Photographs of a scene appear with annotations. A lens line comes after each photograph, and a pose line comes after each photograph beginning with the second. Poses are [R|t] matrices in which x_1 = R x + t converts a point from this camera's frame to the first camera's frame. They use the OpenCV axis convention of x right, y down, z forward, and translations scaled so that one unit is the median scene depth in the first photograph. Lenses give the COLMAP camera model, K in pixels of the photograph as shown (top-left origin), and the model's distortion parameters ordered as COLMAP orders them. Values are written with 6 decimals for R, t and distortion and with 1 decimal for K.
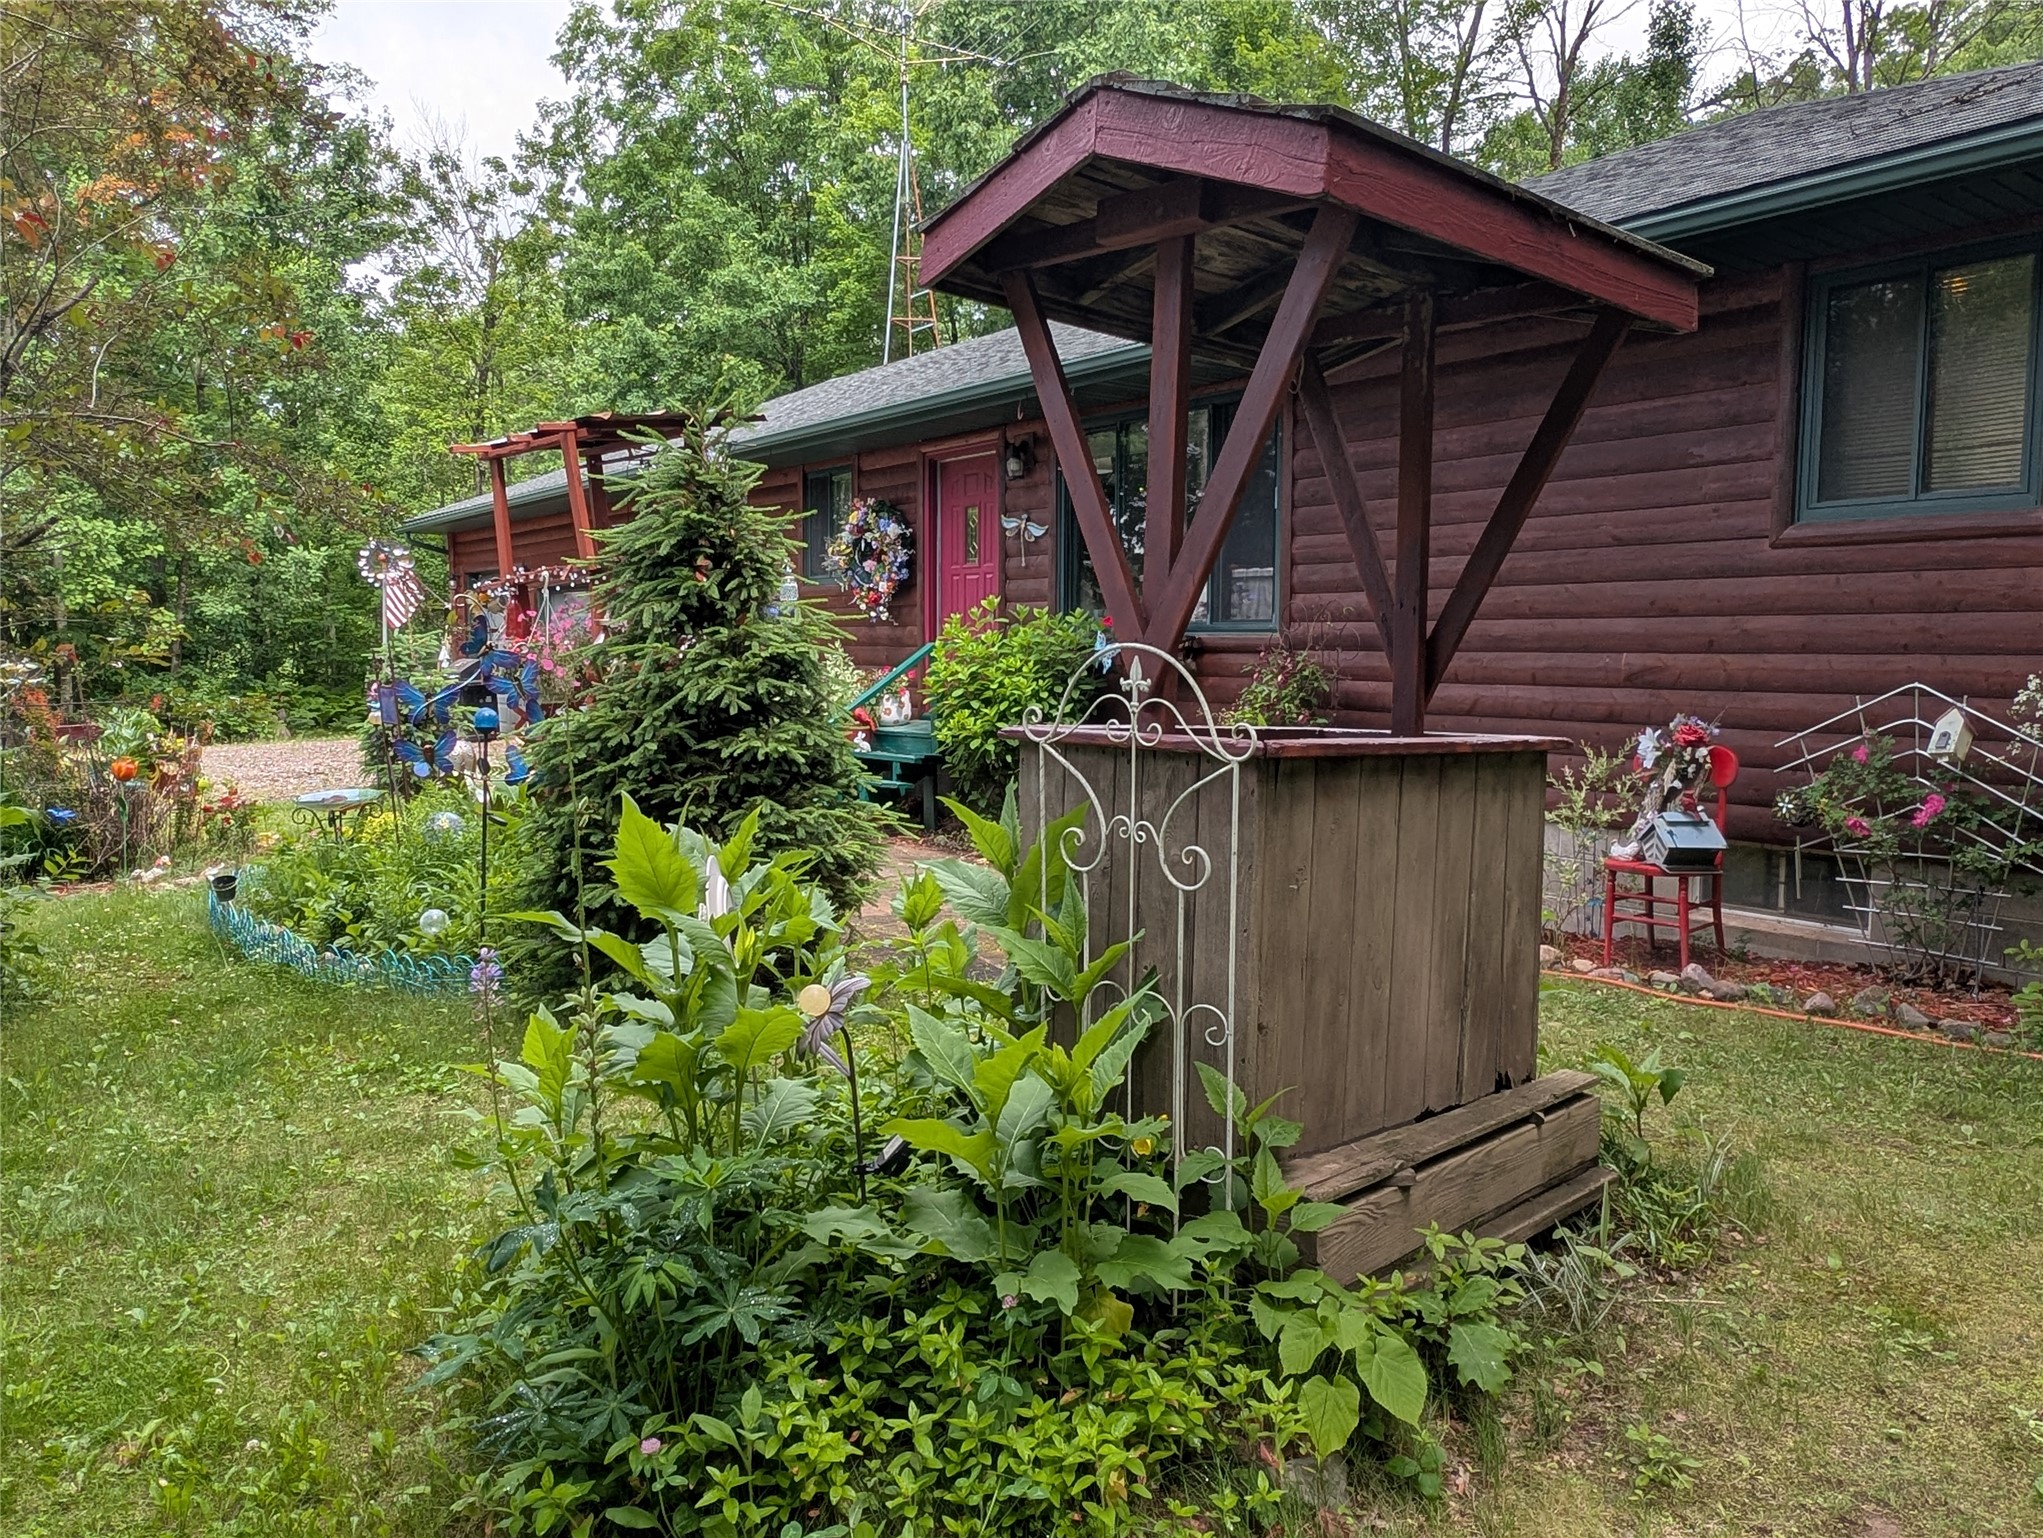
lens RADIAL K [[1387.7, 0, 1020.3], [0, 1387.7, 766.2], [0, 0, 1]] dist [0.026409, -0.010441]
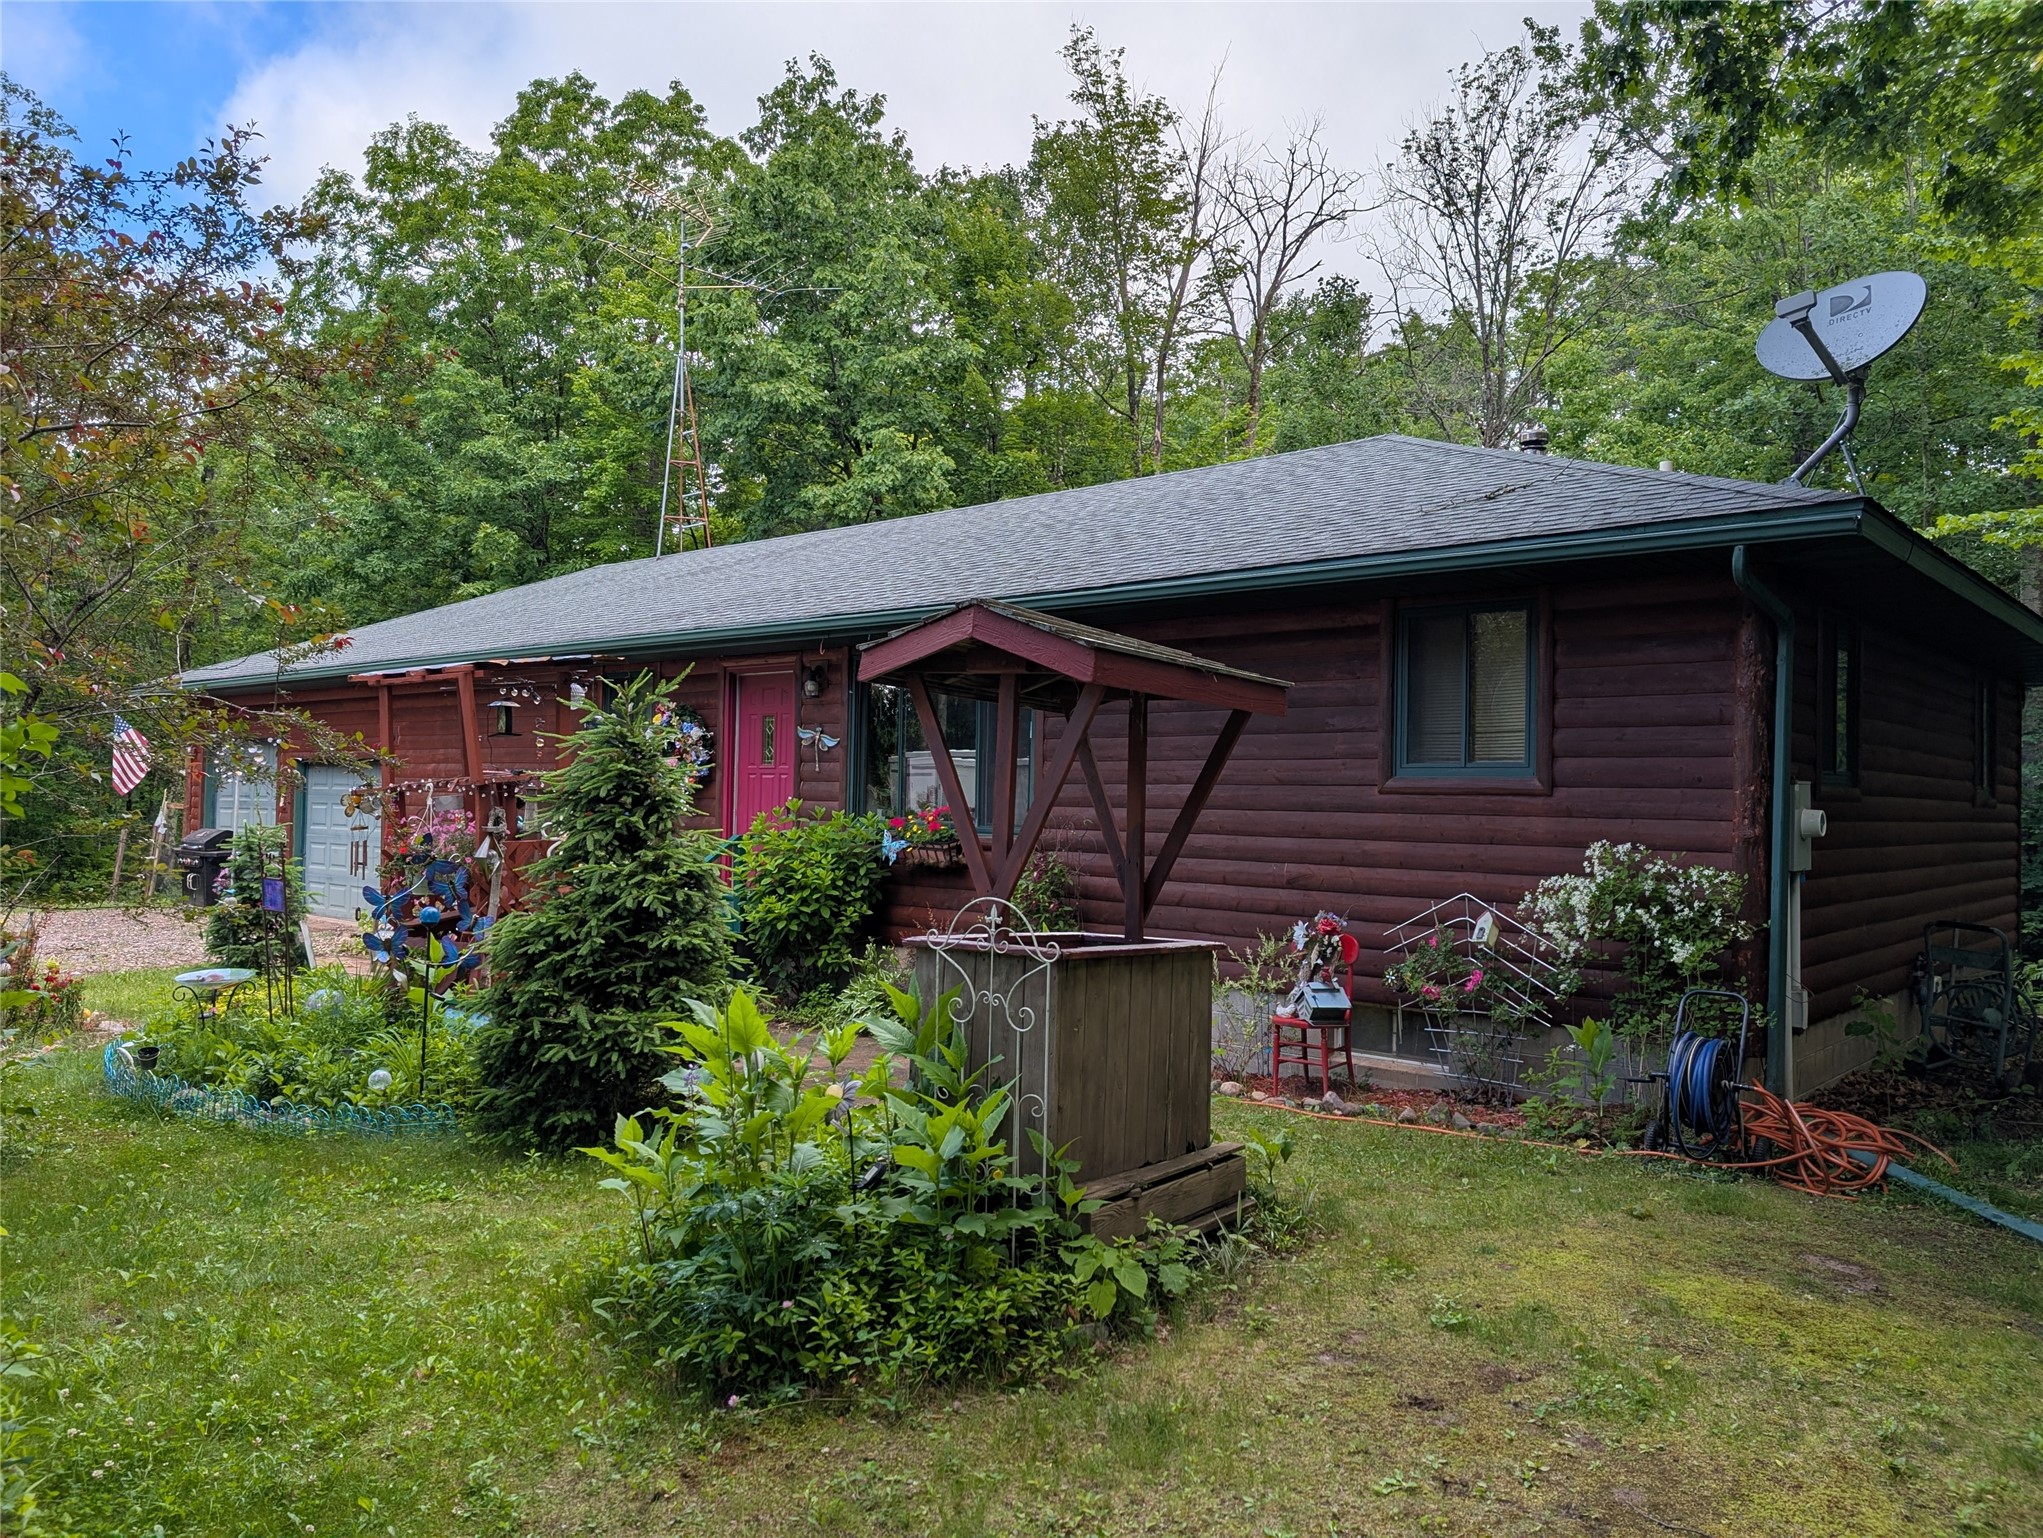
lens RADIAL K [[1438.8, 0, 1022.6], [0, 1438.8, 770.9], [0, 0, 1]] dist [0.044467, -0.011488]
pose [[0.980814, 0.021796, 0.193724, -0.110575], [-0.000762, 0.994151, -0.107998, -0.021906], [-0.194945, 0.105778, 0.975094, -0.390066]]
